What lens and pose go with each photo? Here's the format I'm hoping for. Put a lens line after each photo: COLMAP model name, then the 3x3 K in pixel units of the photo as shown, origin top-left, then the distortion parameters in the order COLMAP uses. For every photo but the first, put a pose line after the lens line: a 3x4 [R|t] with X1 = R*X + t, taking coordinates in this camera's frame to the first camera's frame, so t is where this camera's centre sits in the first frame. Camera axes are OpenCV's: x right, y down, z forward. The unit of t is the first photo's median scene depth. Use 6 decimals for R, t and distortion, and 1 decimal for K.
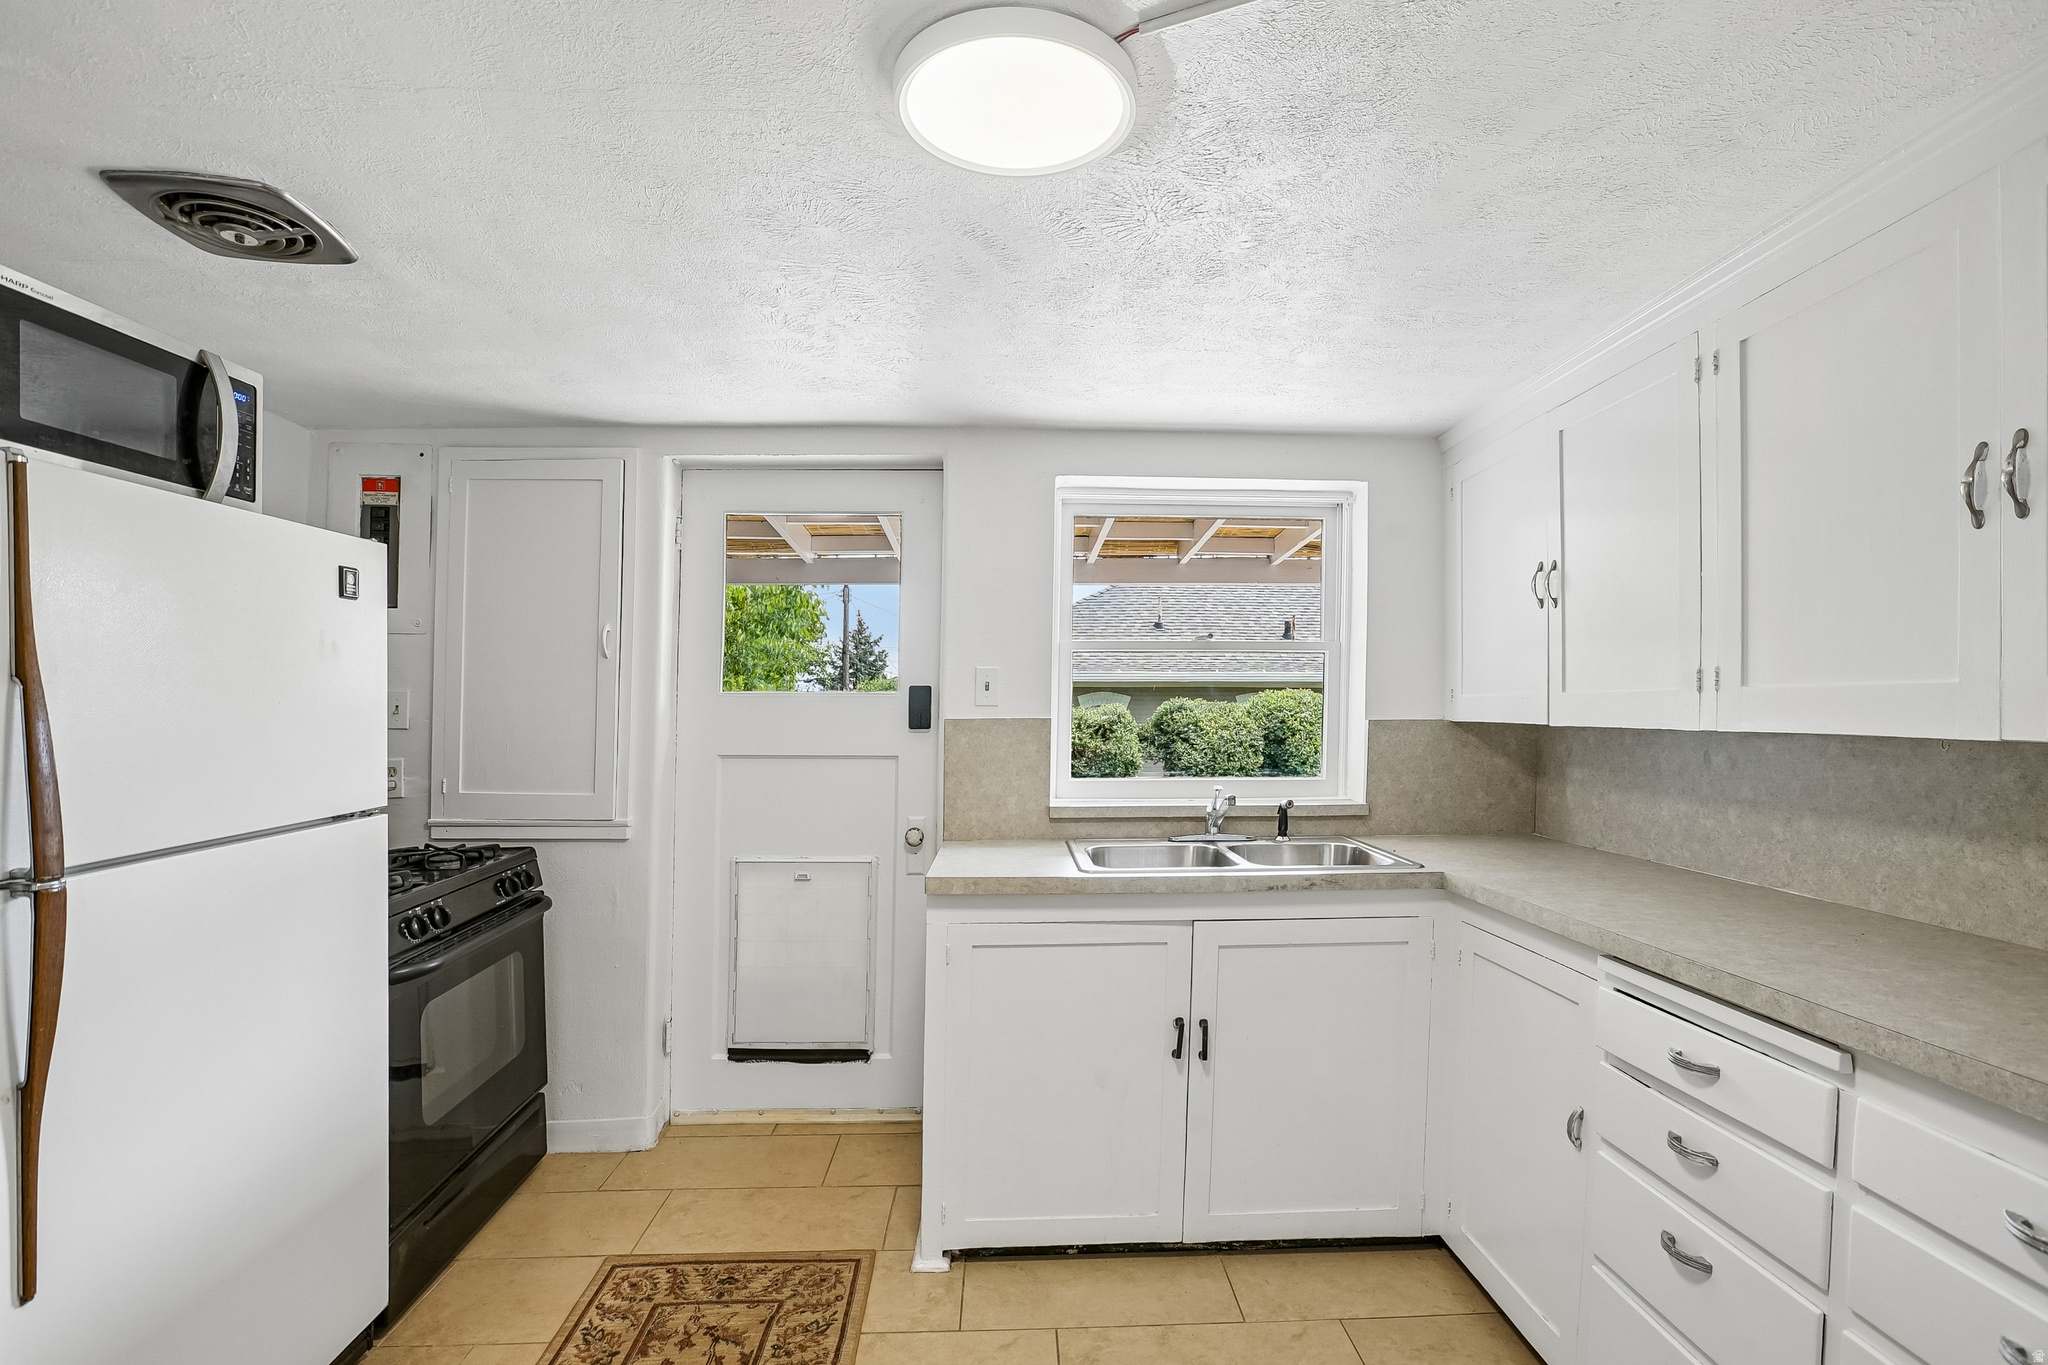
lens RADIAL K [[951.5, 0, 1018.8], [0, 951.5, 734.8], [0, 0, 1]] dist [-0.039763, 0.013670]
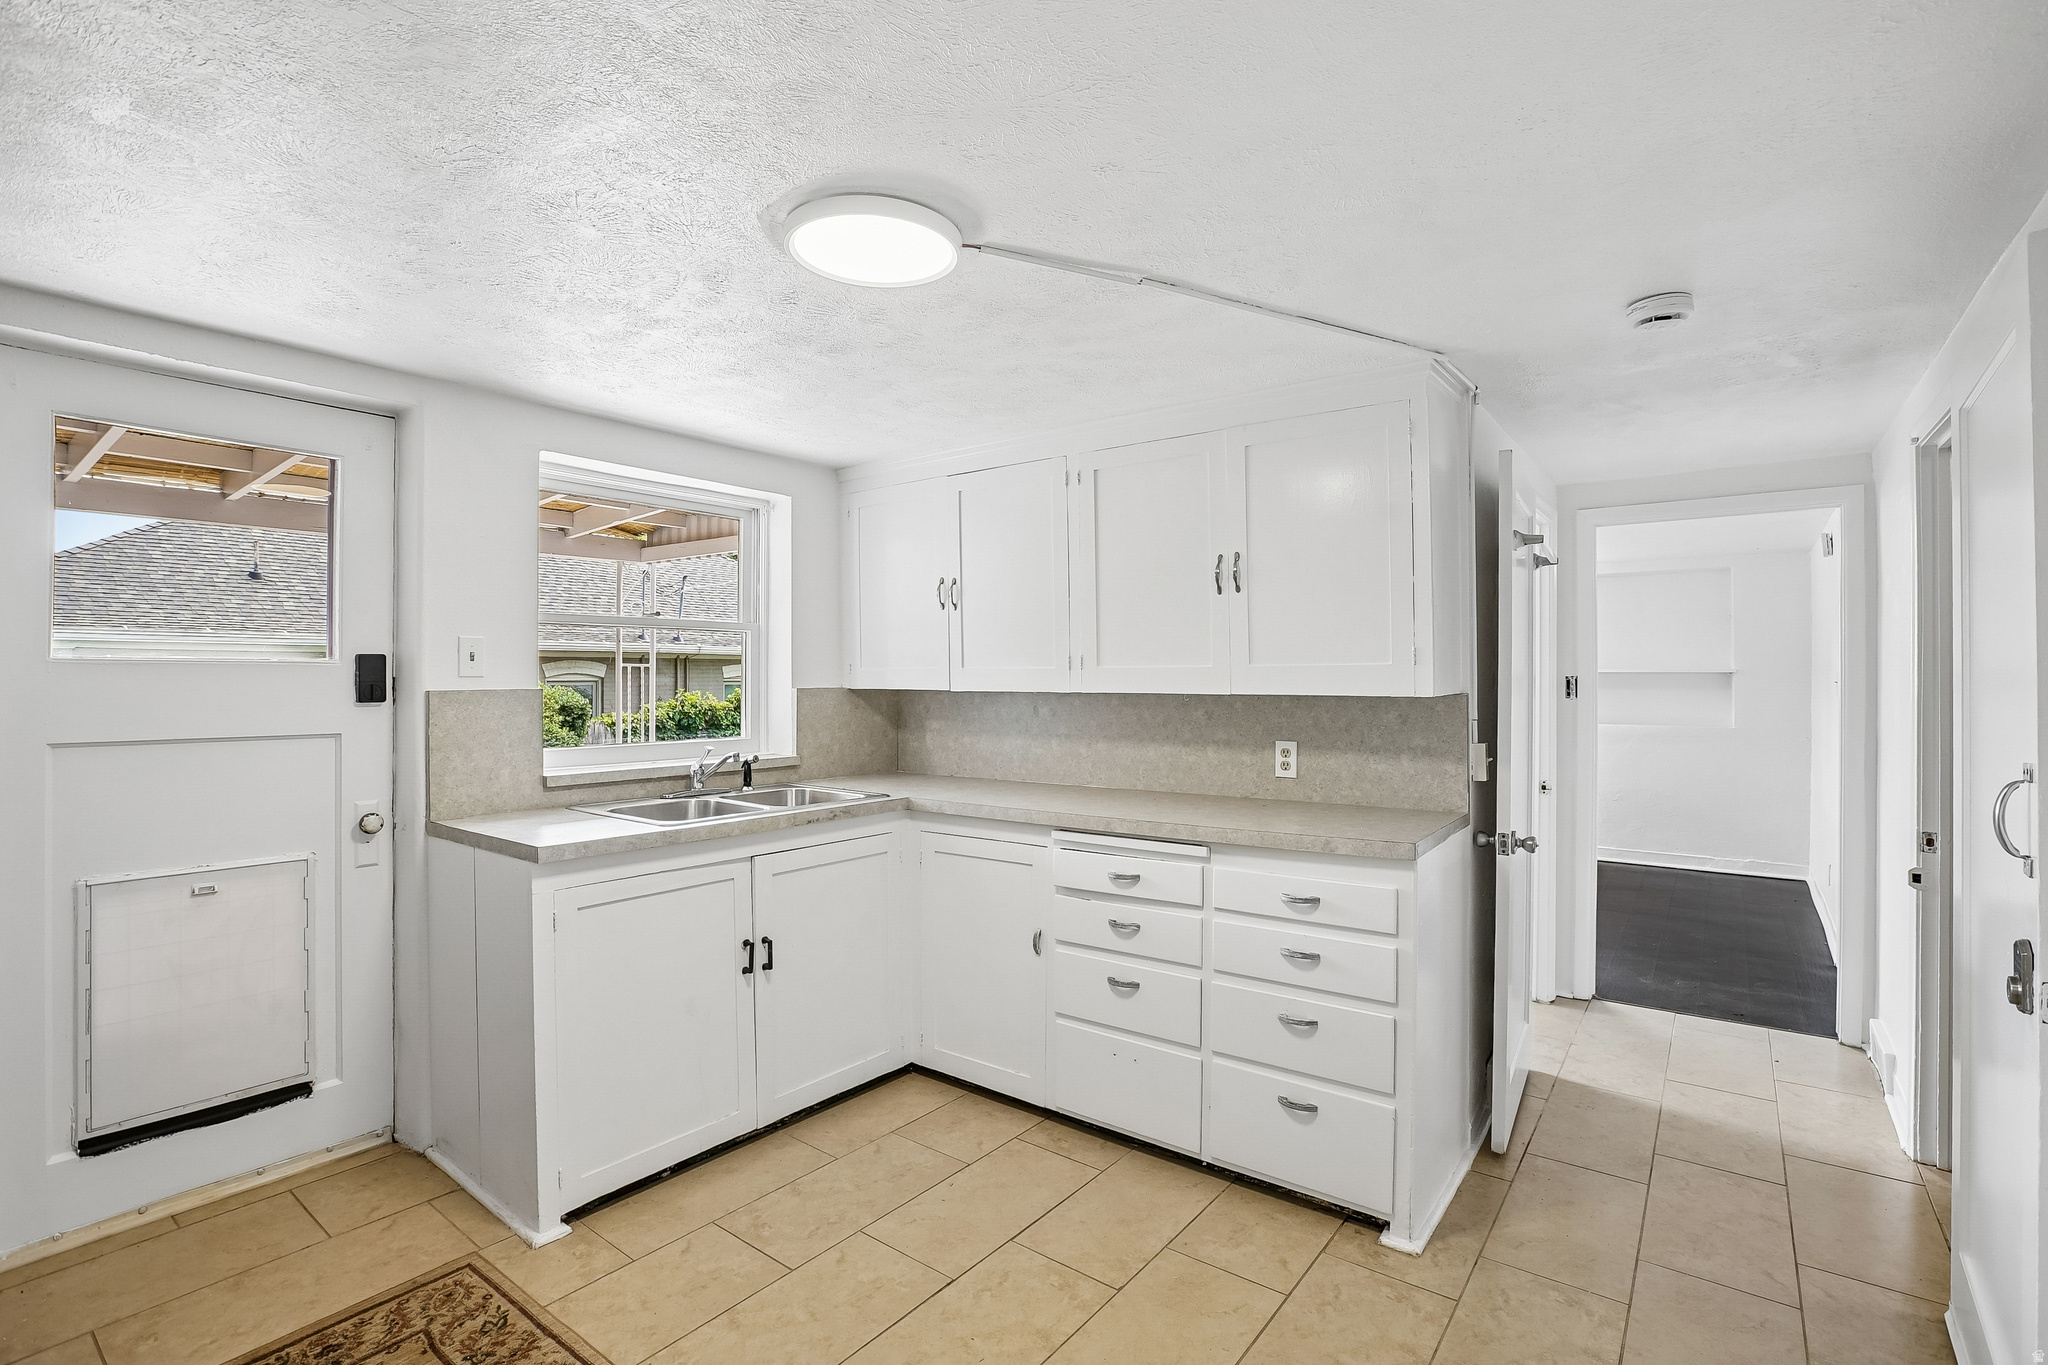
lens RADIAL K [[951.5, 0, 990.9], [0, 951.5, 679.7], [0, 0, 1]] dist [-0.039763, 0.013670]
pose [[0.665499, -0.000827, 0.746399, -0.439203], [0.019899, 0.999664, -0.016634, -0.001238], [-0.746134, 0.025922, 0.665291, -0.021960]]
